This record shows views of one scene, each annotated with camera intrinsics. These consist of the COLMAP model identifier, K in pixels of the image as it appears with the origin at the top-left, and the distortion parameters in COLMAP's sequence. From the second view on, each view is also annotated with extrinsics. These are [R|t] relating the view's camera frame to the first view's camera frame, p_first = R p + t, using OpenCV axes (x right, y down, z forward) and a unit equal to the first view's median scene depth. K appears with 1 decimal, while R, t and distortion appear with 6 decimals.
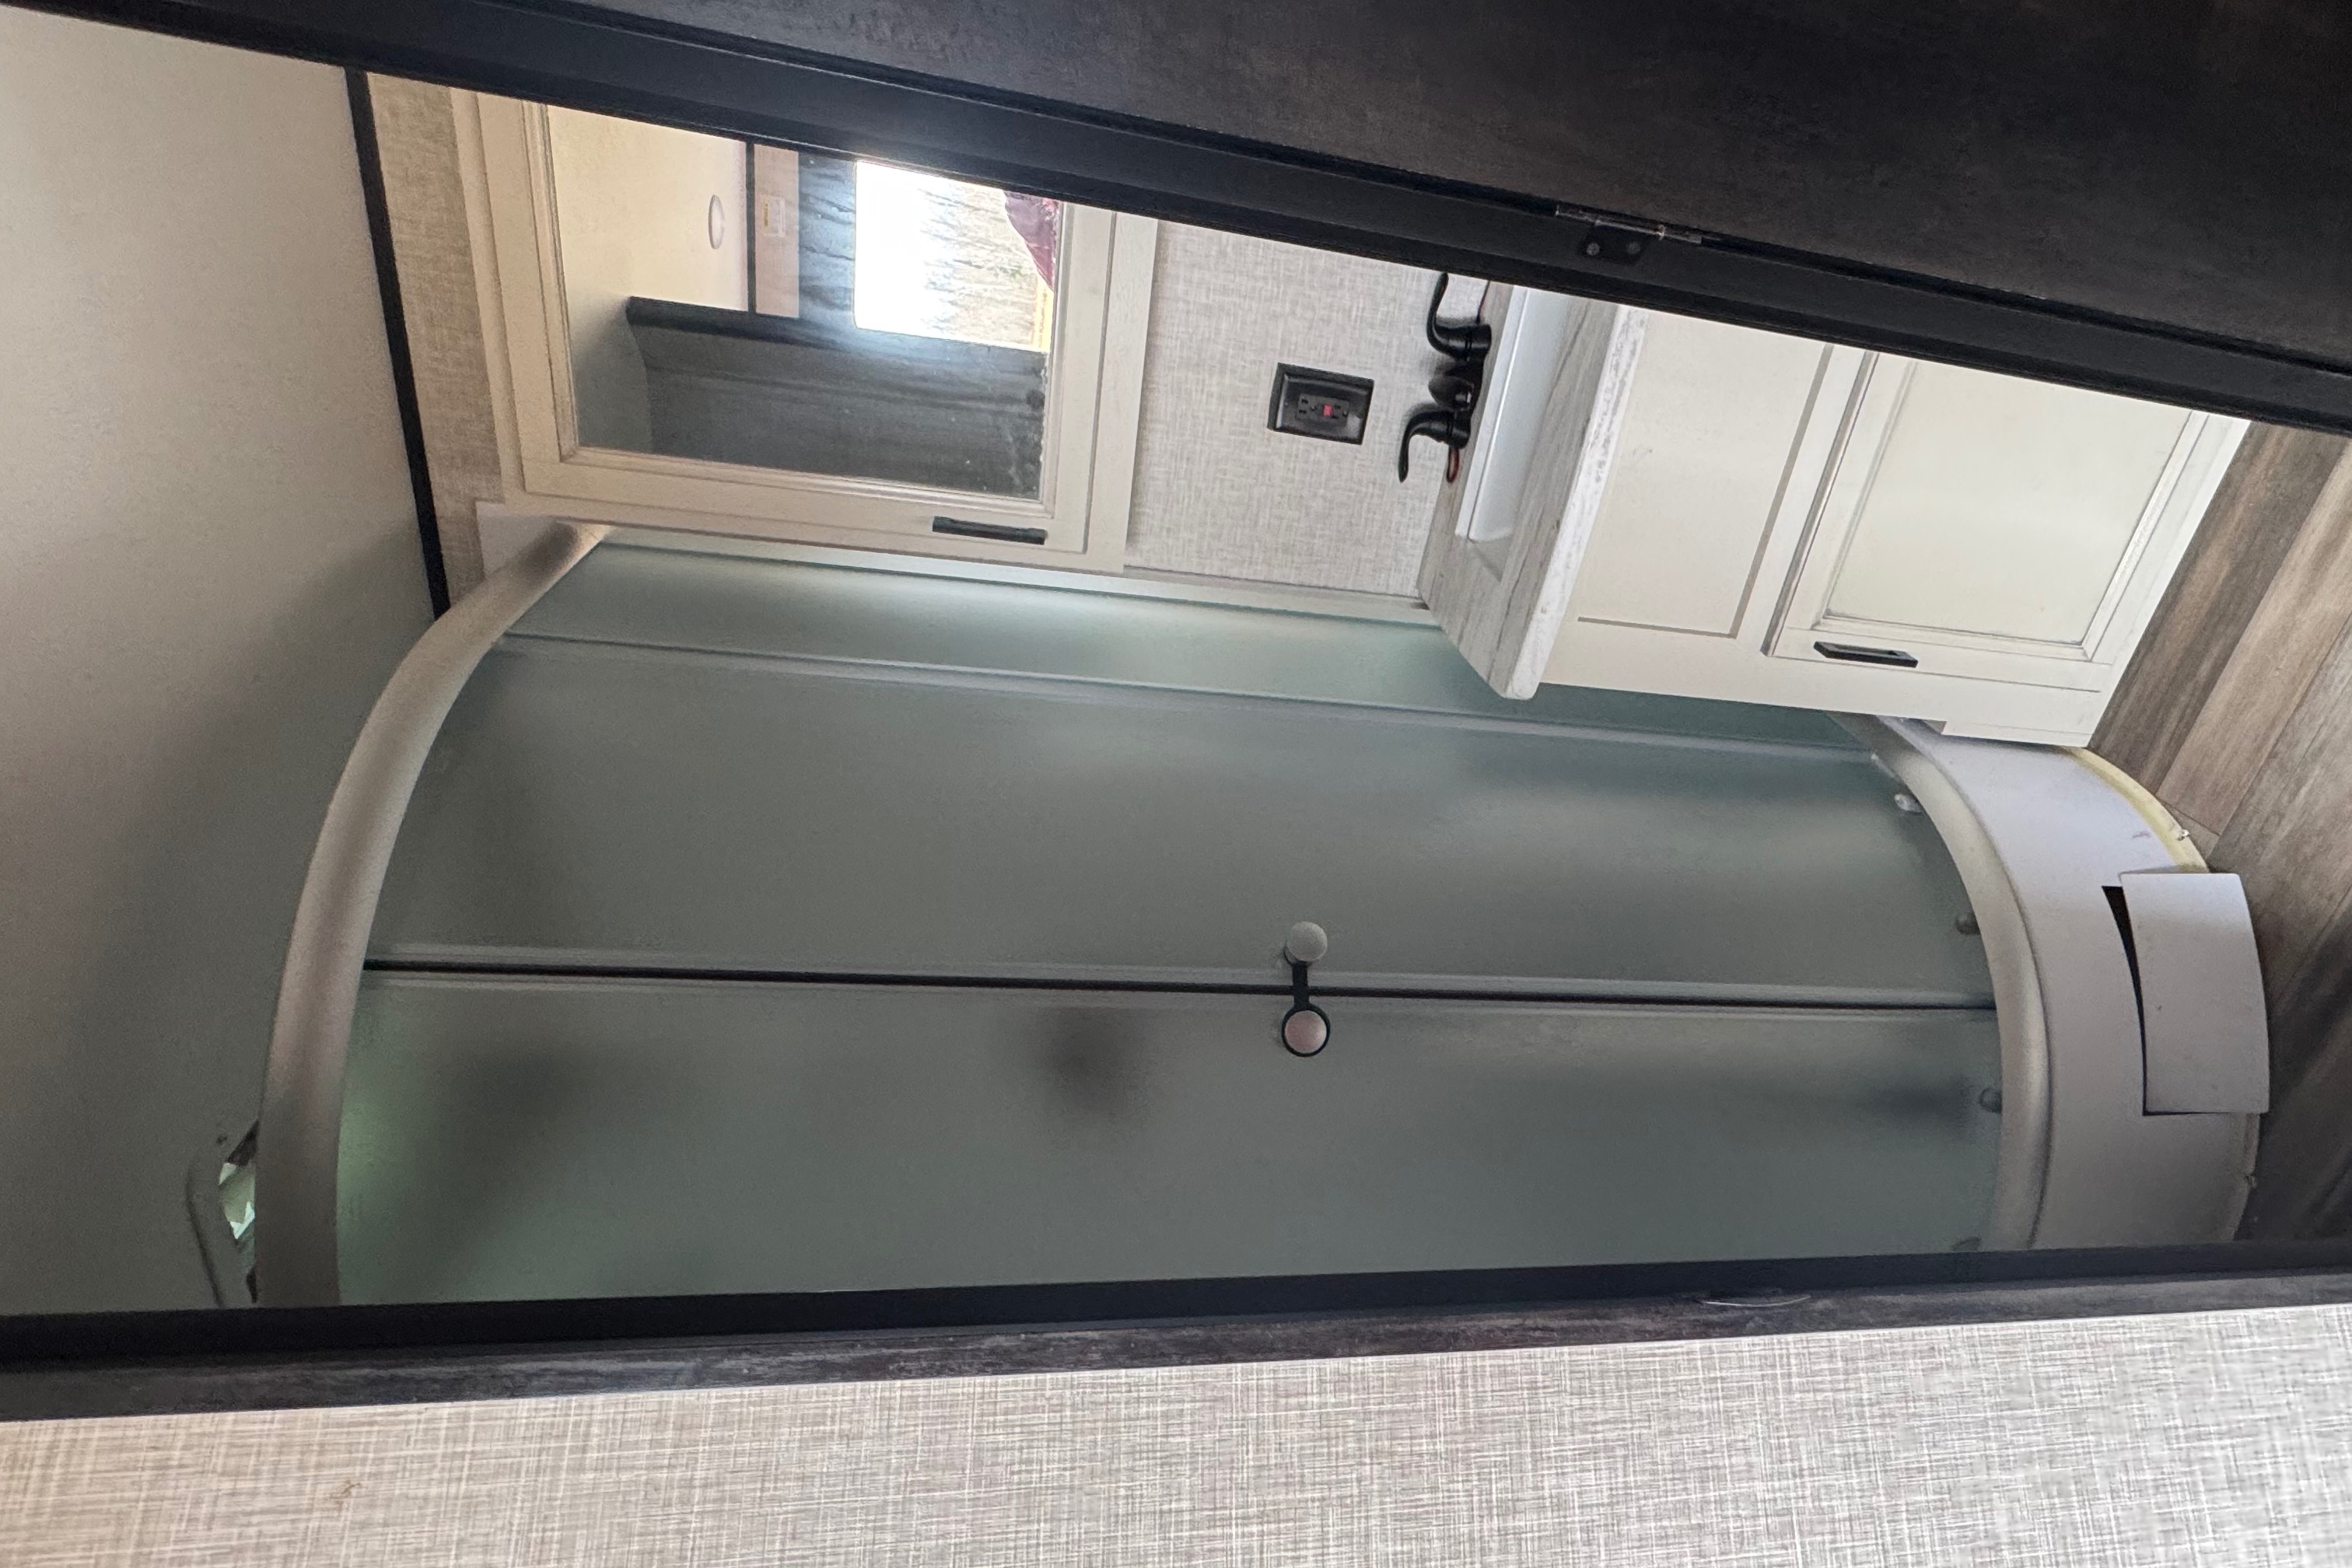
lens RADIAL K [[1167.1, 0, 1183.2], [0, 1167.1, 751.6], [0, 0, 1]] dist [-0.000840, -0.000428]
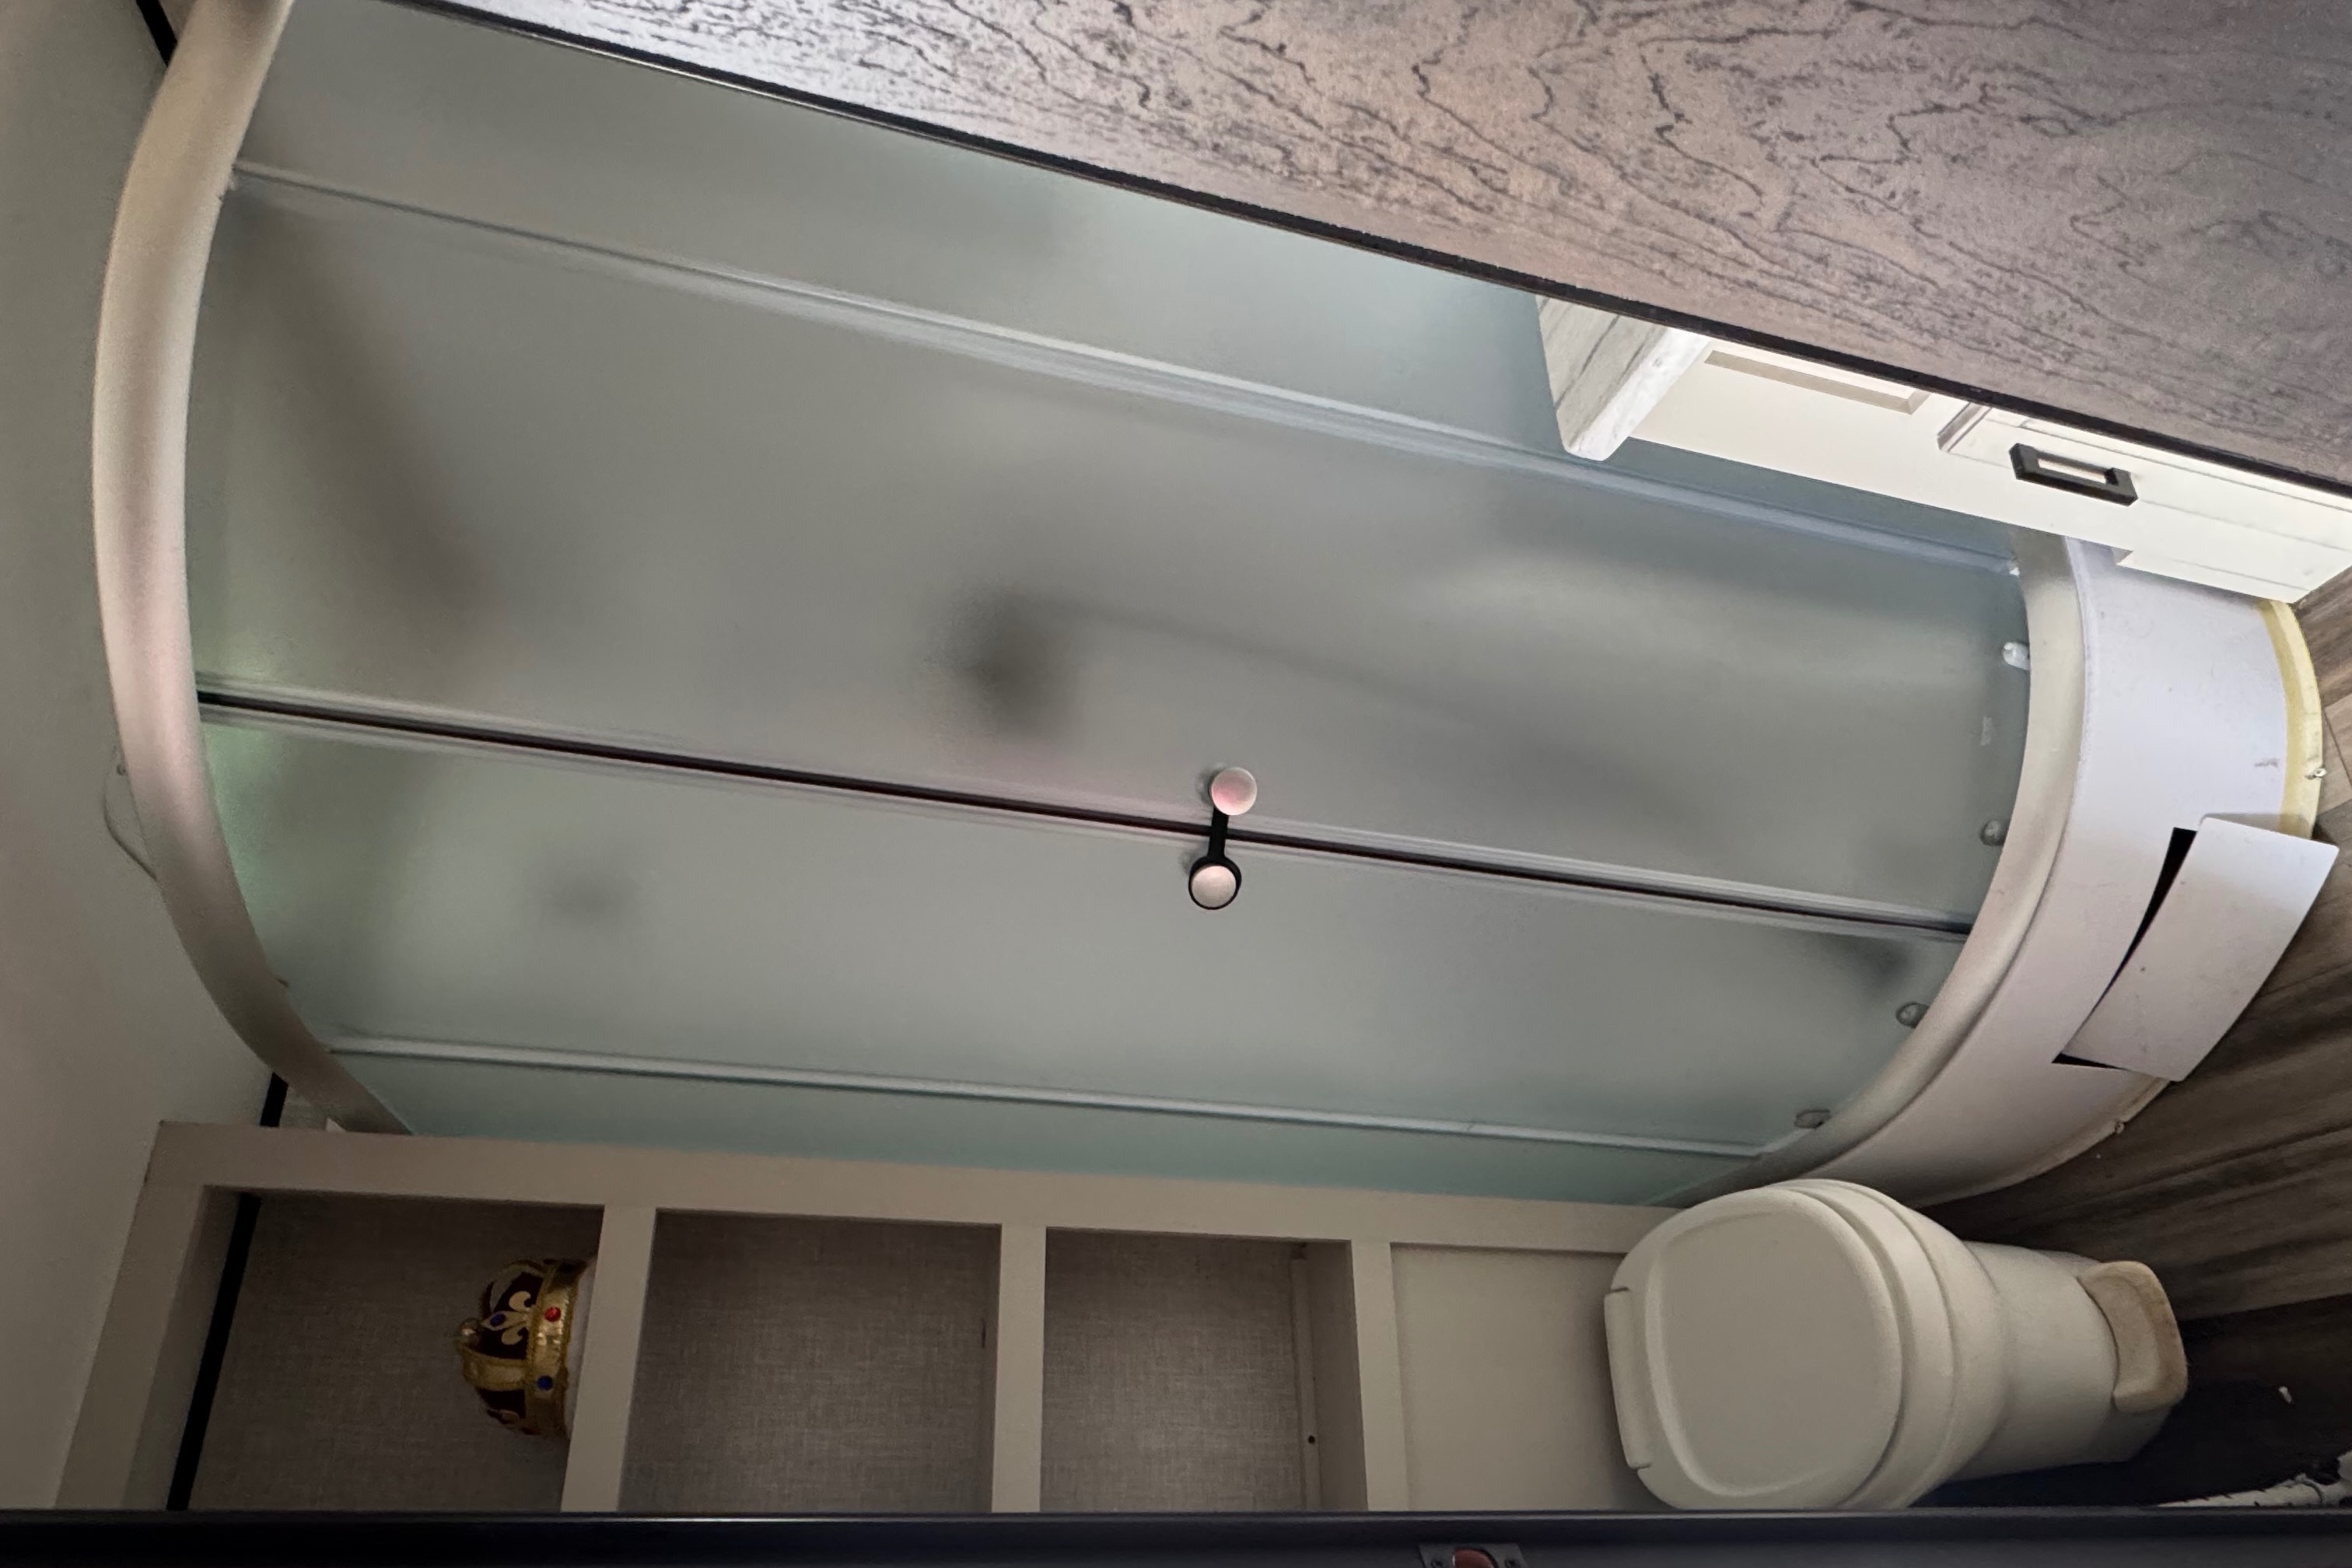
lens RADIAL K [[1167.1, 0, 1183.2], [0, 1167.1, 751.6], [0, 0, 1]] dist [-0.000840, -0.000428]
pose [[0.990258, 0.138902, -0.009773, 0.070178], [-0.103037, 0.778162, 0.619554, -0.383523], [0.093663, -0.612512, 0.784893, 0.296891]]
